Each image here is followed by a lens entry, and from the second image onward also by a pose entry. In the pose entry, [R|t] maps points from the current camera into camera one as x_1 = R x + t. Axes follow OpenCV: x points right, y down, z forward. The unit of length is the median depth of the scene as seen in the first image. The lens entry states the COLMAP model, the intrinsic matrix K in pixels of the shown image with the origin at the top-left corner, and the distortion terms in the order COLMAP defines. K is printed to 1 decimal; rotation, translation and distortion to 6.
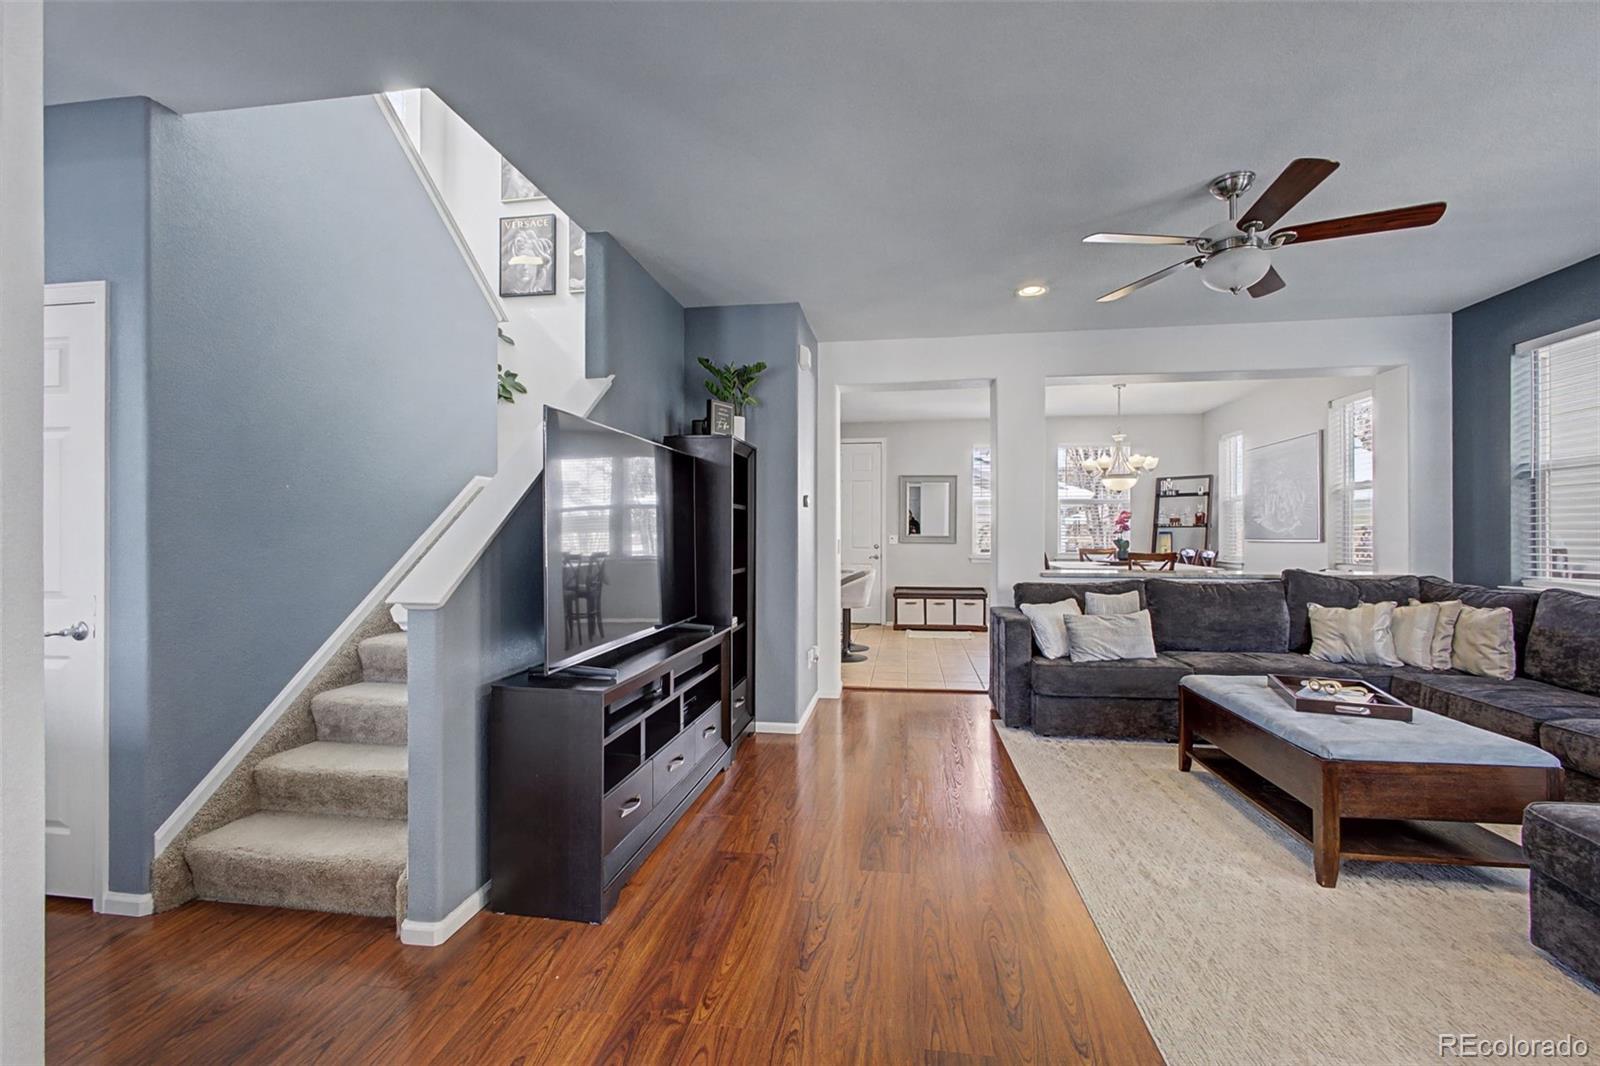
lens RADIAL K [[687.2, 0, 796.8], [0, 687.2, 527.8], [0, 0, 1]] dist [-0.014140, 0.006374]
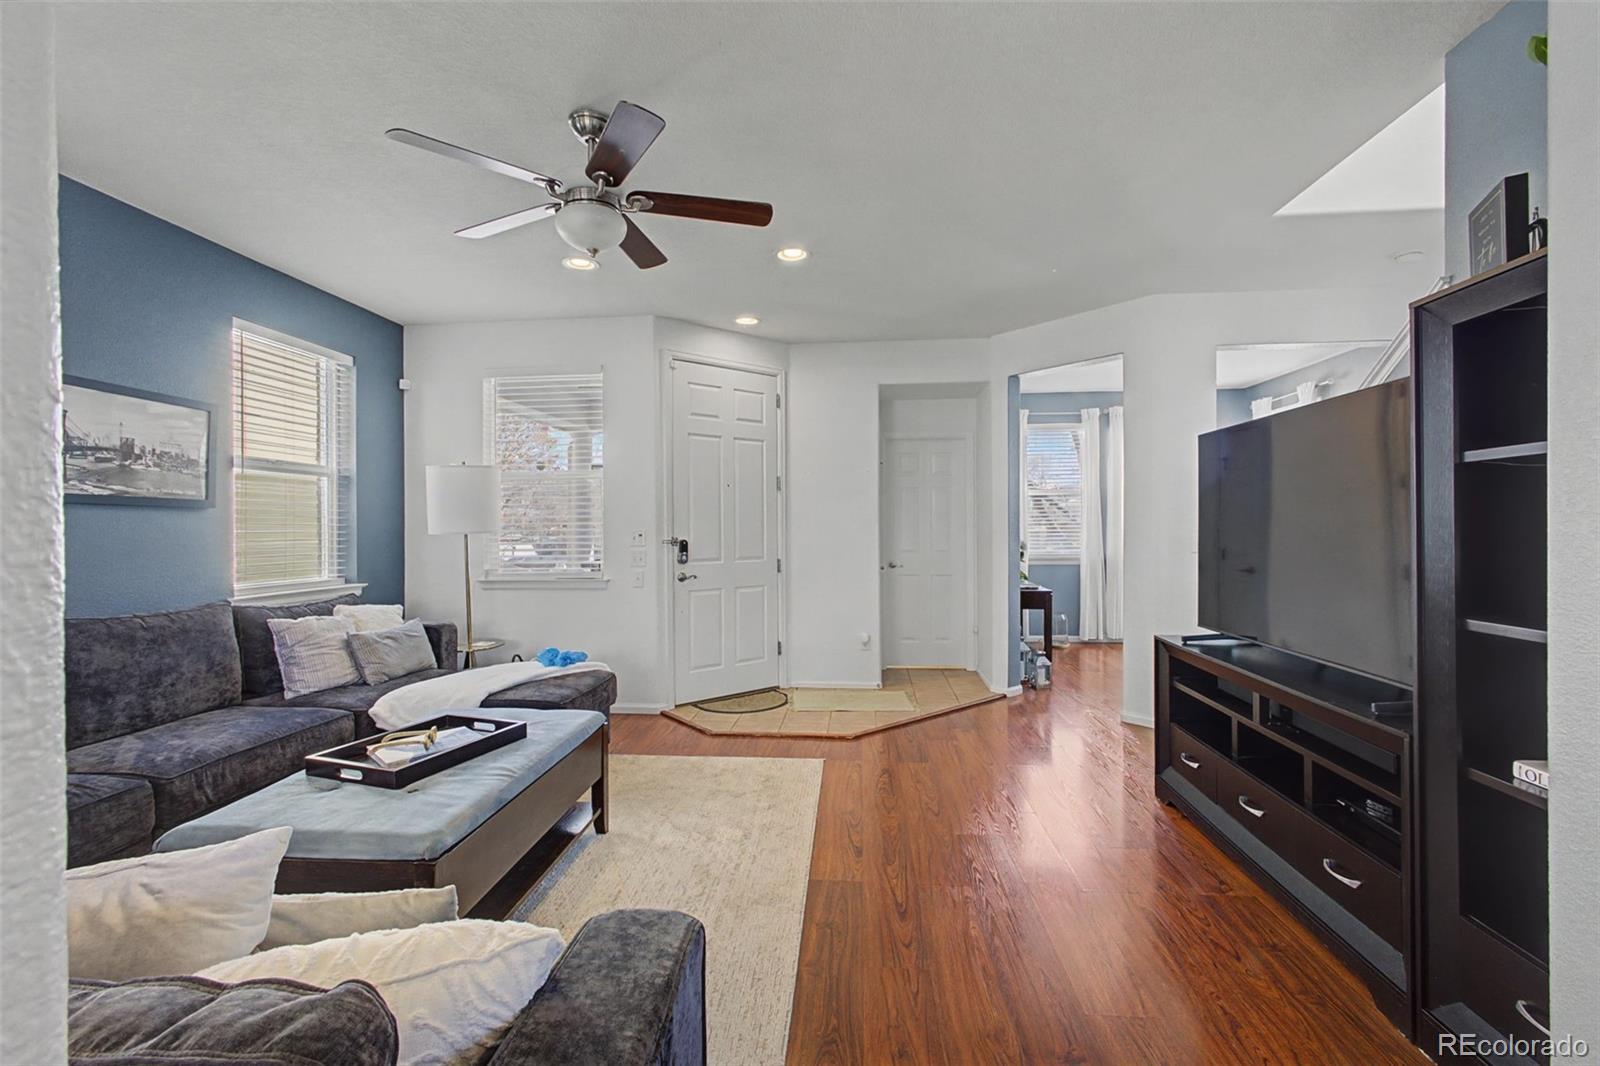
lens RADIAL K [[687.2, 0, 802.2], [0, 687.2, 535.0], [0, 0, 1]] dist [-0.014140, 0.006374]
pose [[-0.997766, 0.009126, -0.066173, 0.297641], [0.008807, 0.999948, 0.005109, 0.006442], [0.066216, 0.004515, -0.997795, 1.277904]]
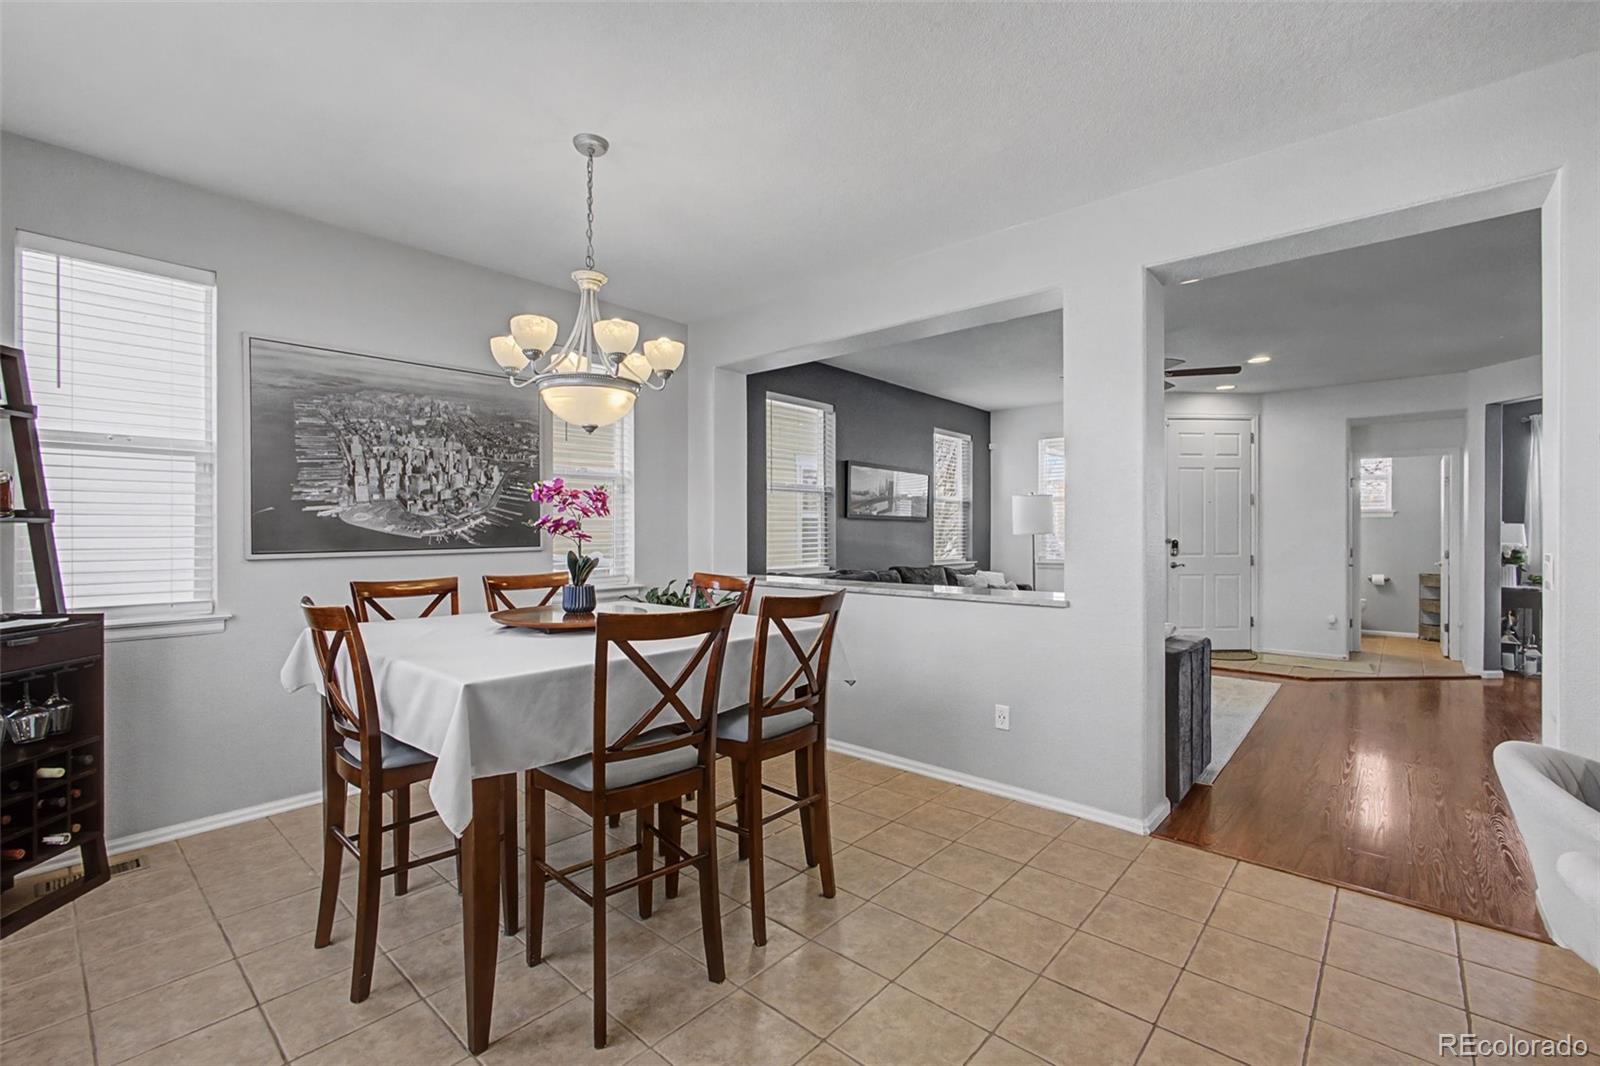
lens RADIAL K [[687.2, 0, 801.9], [0, 687.2, 527.7], [0, 0, 1]] dist [-0.014140, 0.006374]
pose [[-0.843303, 0.003209, 0.537428, 0.286804], [-0.002265, 0.999952, -0.009526, 0.006654], [-0.537433, -0.009250, -0.843256, 2.054659]]
